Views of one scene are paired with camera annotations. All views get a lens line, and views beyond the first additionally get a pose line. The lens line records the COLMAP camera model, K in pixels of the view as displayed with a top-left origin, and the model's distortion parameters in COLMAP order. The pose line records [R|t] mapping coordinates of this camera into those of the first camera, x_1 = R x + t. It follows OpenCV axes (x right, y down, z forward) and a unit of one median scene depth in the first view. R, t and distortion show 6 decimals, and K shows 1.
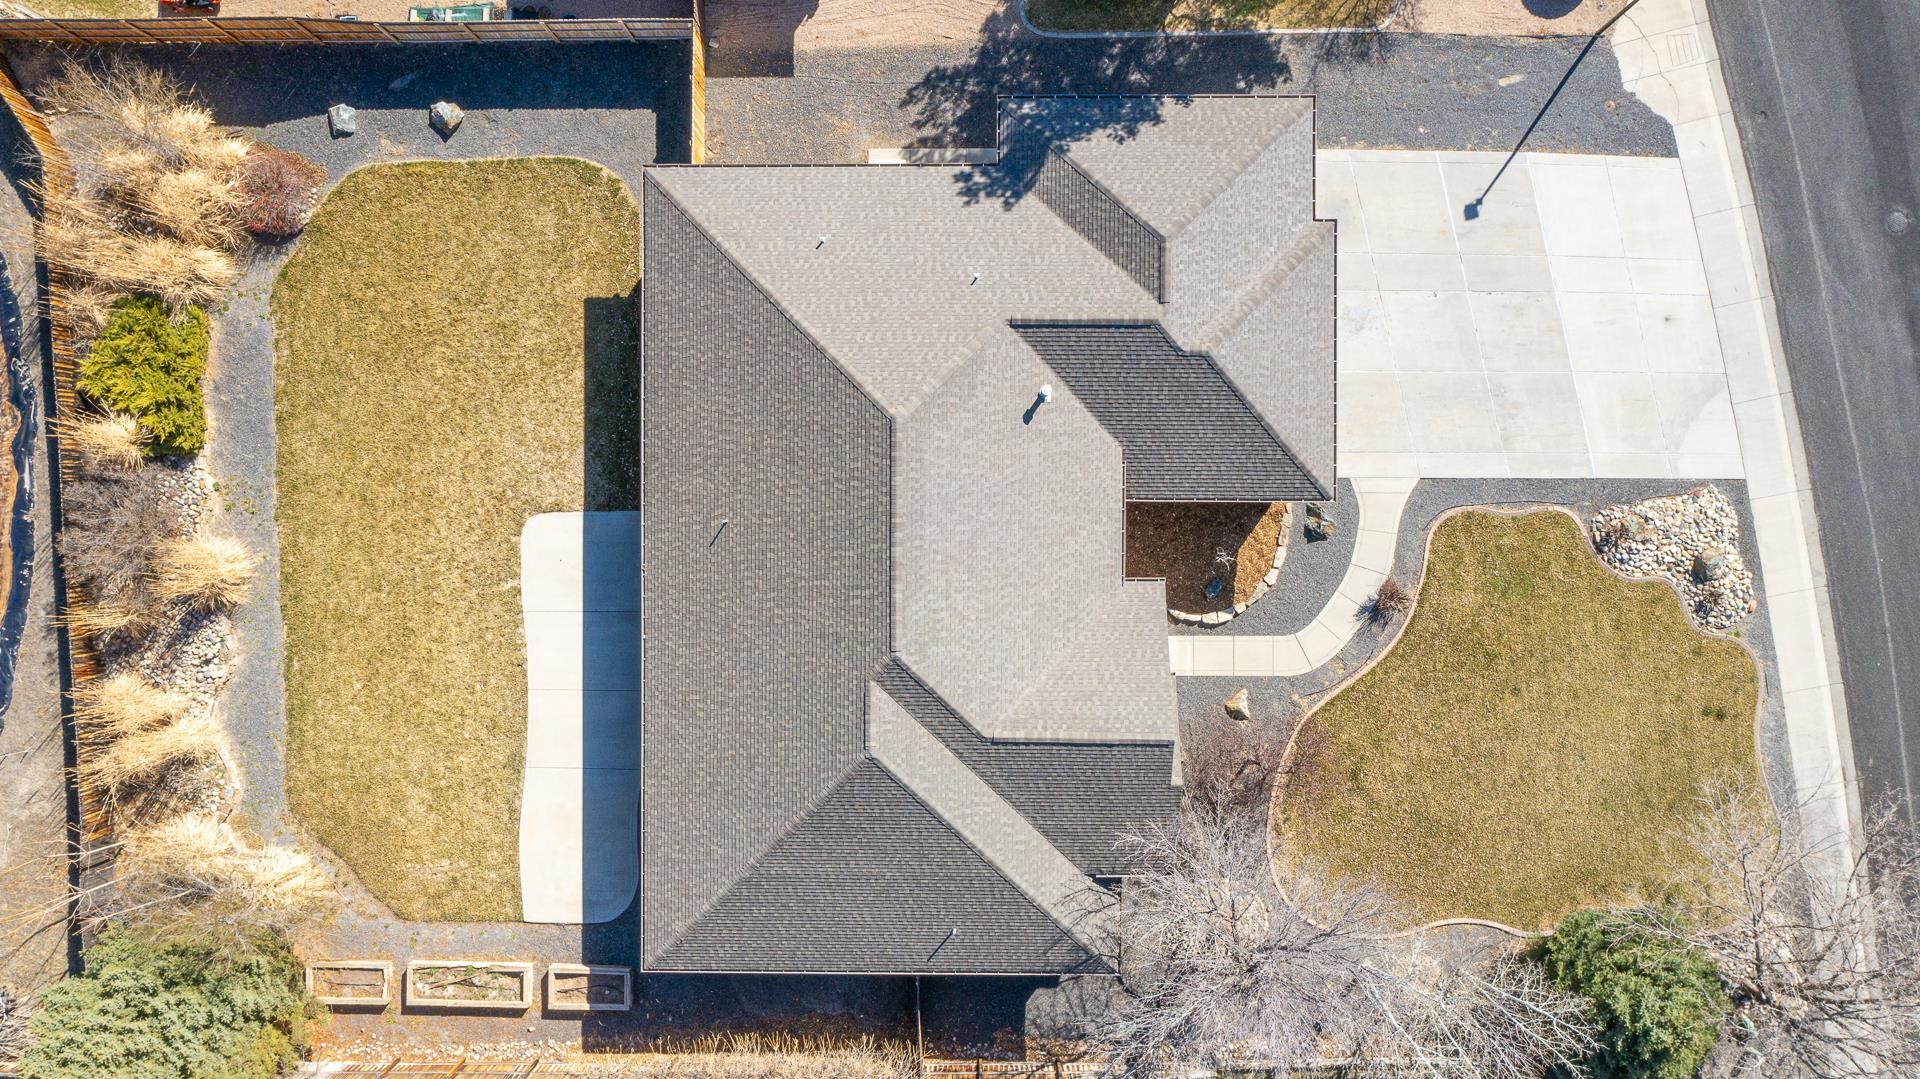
lens RADIAL K [[1526.5, 0, 960.0], [0, 1526.5, 539.5], [0, 0, 1]] dist [-0.004173, 0.005477]
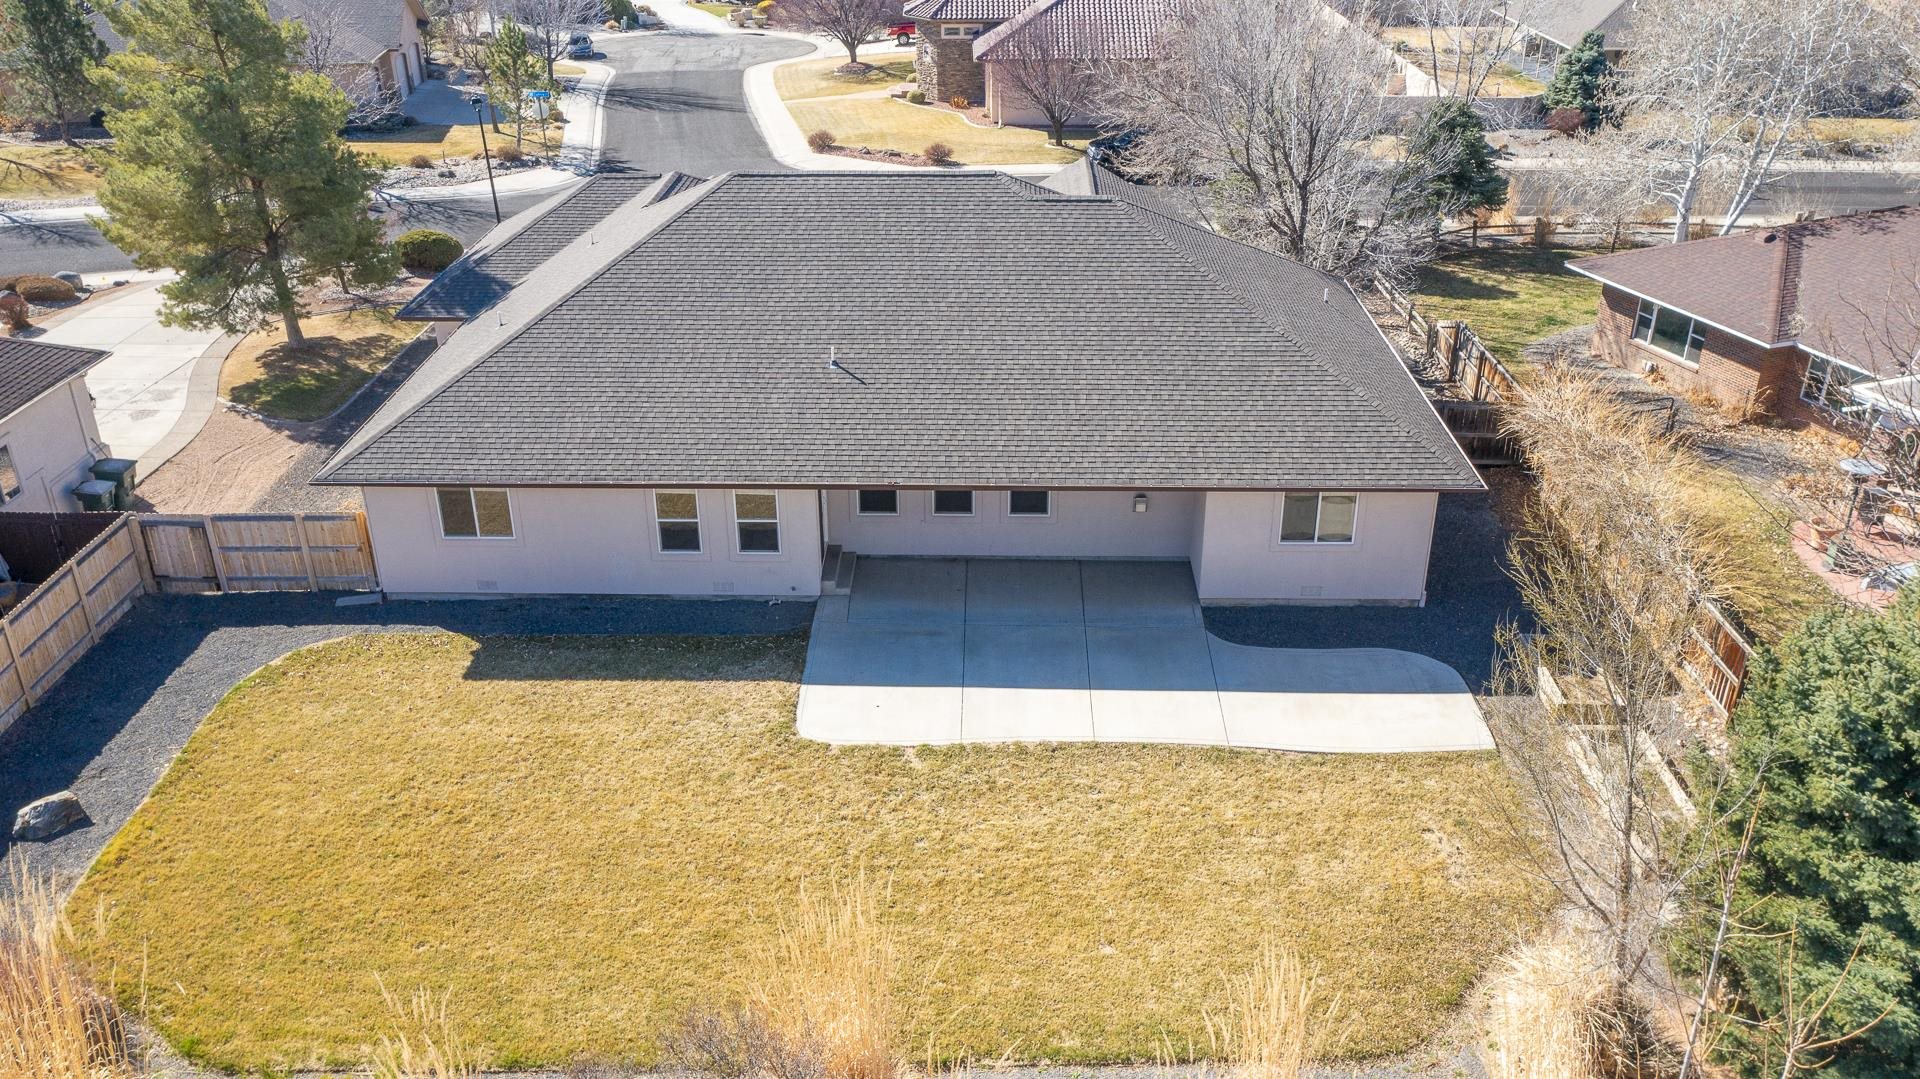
lens RADIAL K [[1514.9, 0, 958.0], [0, 1514.9, 537.3], [0, 0, 1]] dist [-0.009218, 0.007105]
pose [[0.021952, -0.434825, 0.900247, -0.773007], [0.999658, -0.003257, -0.025950, 0.061904], [0.014216, 0.900509, 0.434605, 0.677986]]
